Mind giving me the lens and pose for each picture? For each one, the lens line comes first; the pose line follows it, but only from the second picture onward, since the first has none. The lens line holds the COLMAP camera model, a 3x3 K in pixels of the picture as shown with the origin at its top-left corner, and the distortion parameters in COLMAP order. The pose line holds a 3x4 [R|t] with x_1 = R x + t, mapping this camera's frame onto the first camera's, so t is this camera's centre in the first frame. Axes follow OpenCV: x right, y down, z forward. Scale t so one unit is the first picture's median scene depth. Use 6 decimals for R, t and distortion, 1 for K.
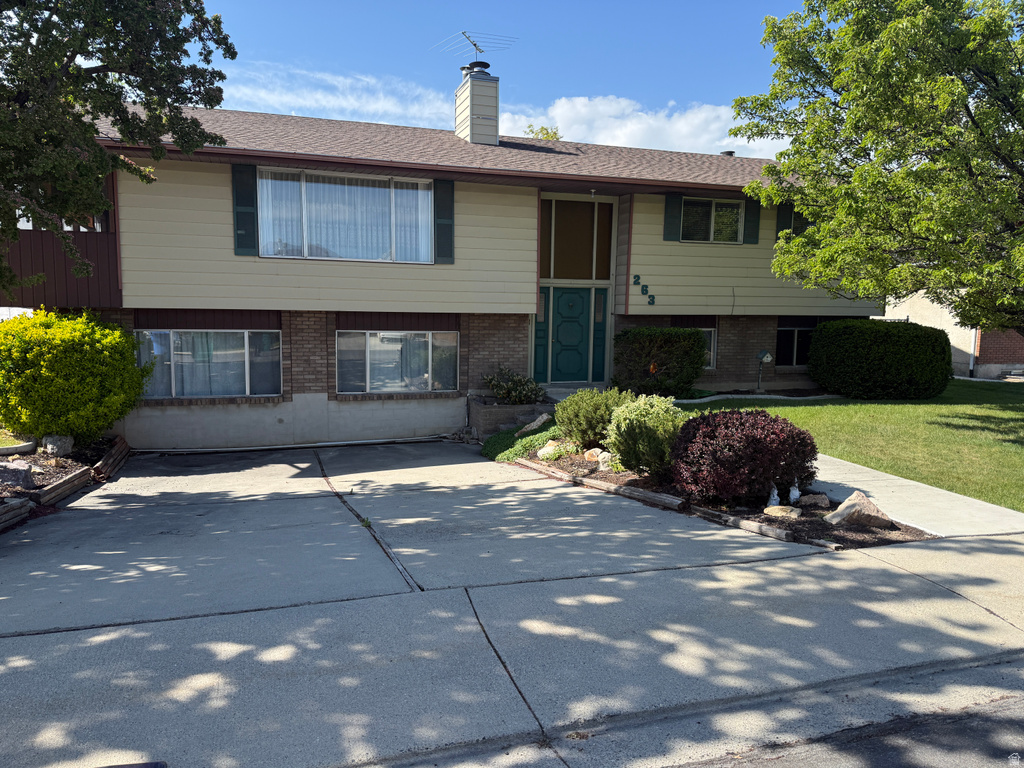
lens RADIAL K [[729.7, 0, 512.0], [0, 729.7, 384.0], [0, 0, 1]] dist [0.006721, -0.003649]
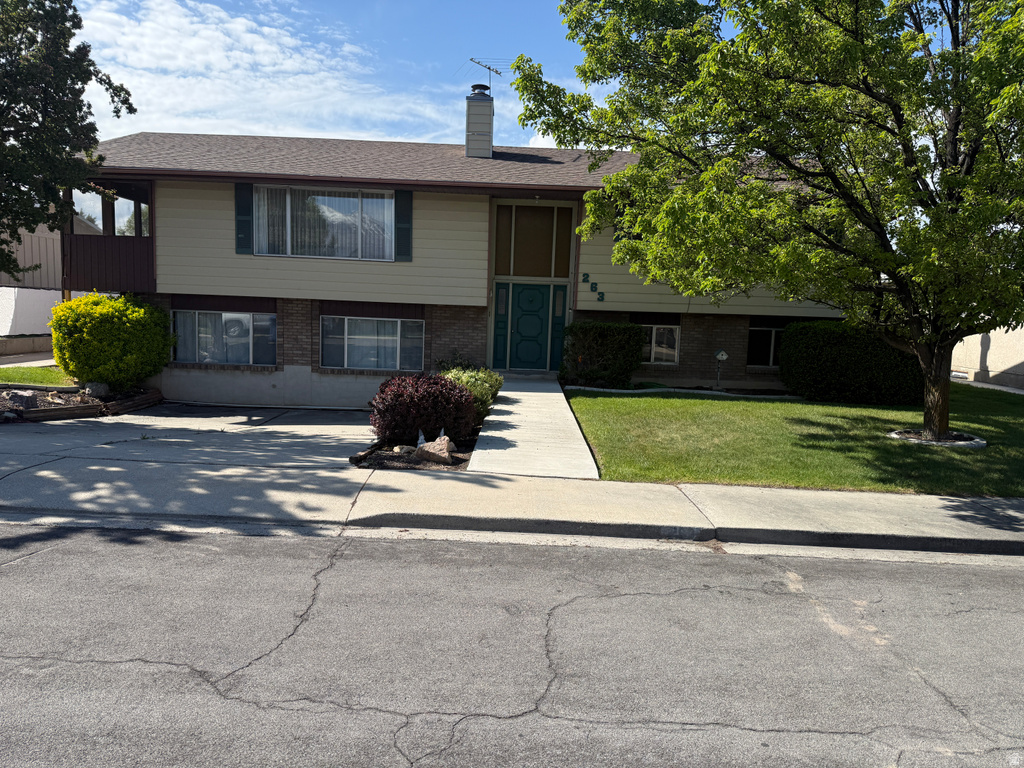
lens RADIAL K [[729.7, 0, 512.0], [0, 729.7, 384.0], [0, 0, 1]] dist [0.006721, -0.003649]
pose [[0.953826, 0.054056, -0.295456, 0.436195], [-0.055677, 0.998445, 0.002930, 0.020143], [0.295155, 0.013655, 0.955352, -0.075329]]
